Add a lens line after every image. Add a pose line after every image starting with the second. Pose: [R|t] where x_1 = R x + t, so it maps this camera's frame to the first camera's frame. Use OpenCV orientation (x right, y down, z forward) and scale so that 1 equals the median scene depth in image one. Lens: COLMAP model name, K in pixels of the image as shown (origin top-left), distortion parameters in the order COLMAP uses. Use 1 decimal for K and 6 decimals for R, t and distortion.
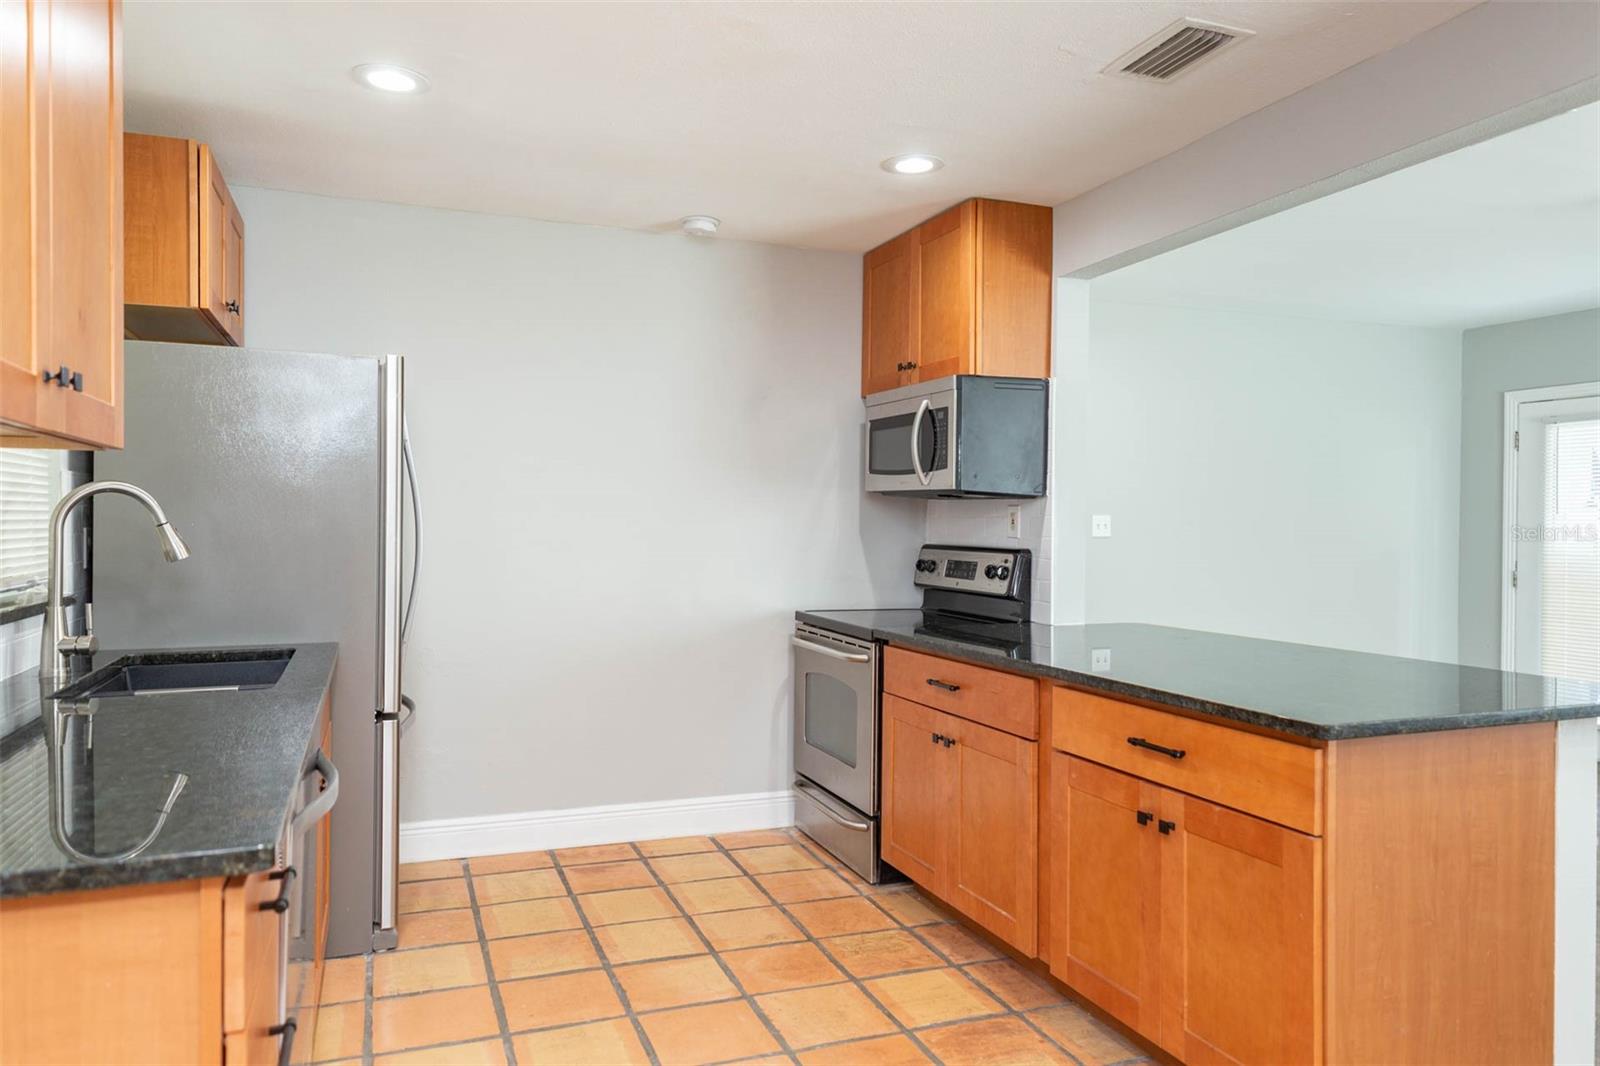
lens RADIAL K [[1058.3, 0, 800.0], [0, 1058.3, 533.0], [0, 0, 1]] dist [0.006437, 0.002119]
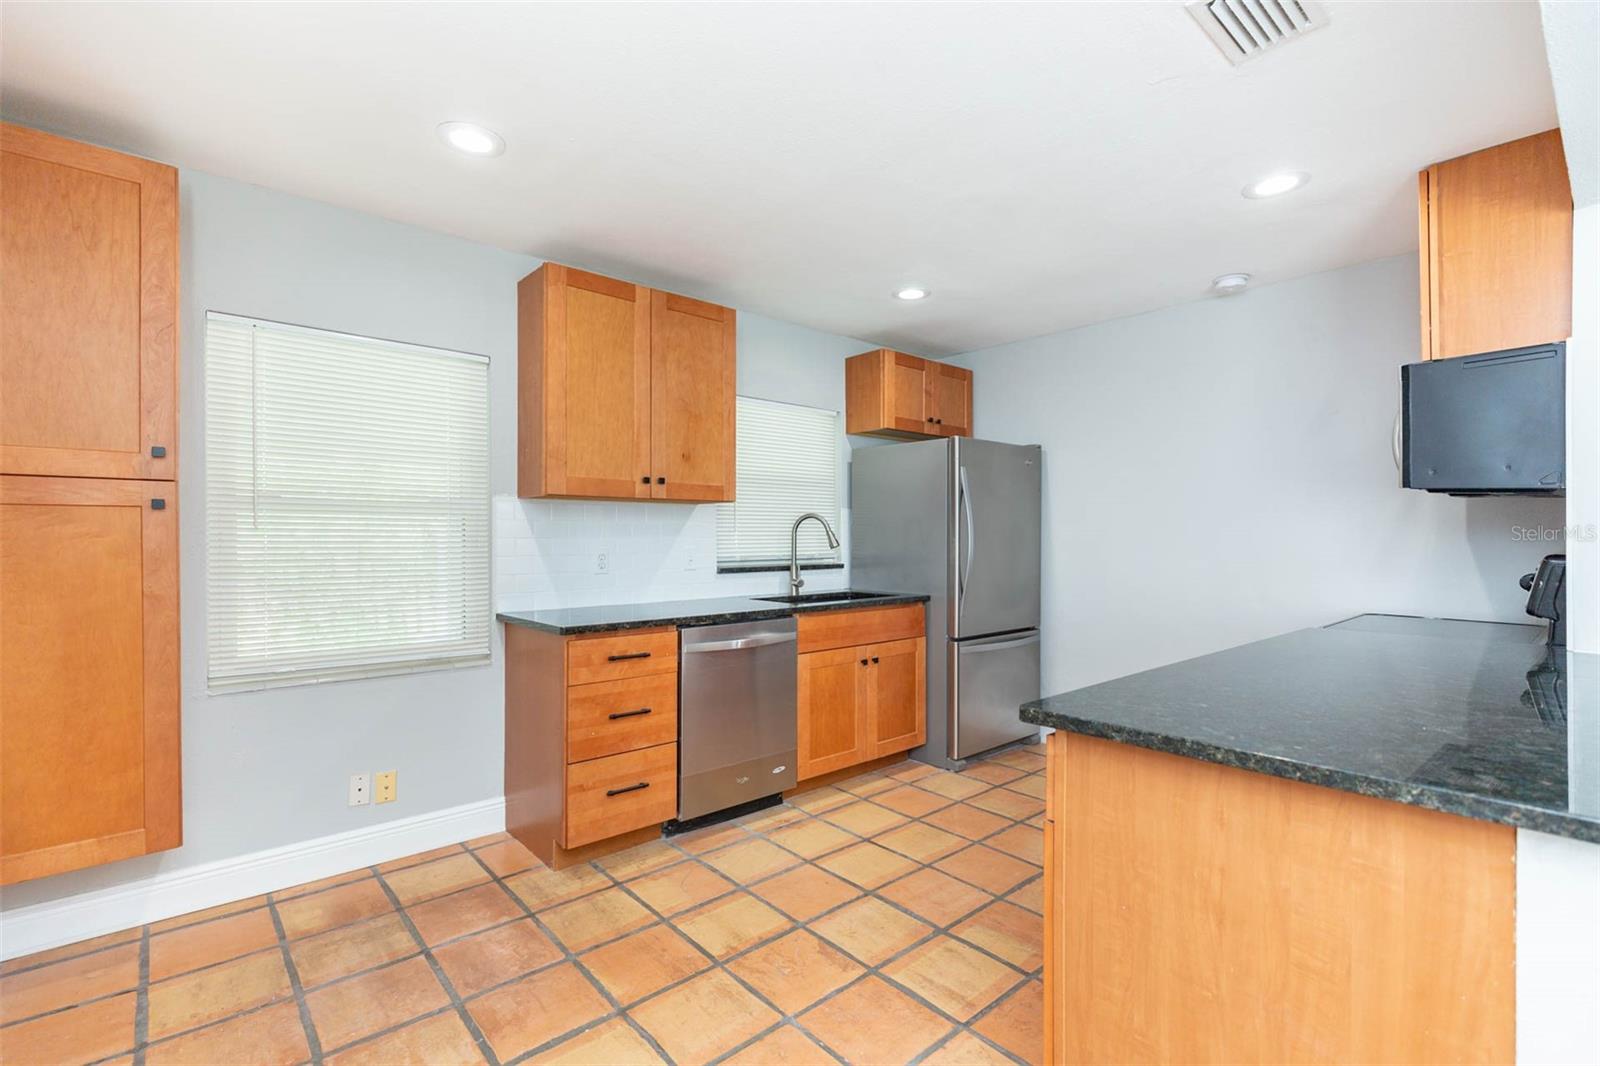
lens RADIAL K [[728.0, 0, 797.3], [0, 728.0, 540.7], [0, 0, 1]] dist [-0.000139, -0.000808]
pose [[0.346842, -0.000989, -0.937923, 0.712458], [-0.006341, 0.999974, -0.003399, 0.013096], [0.937902, 0.007127, 0.346827, 0.352056]]
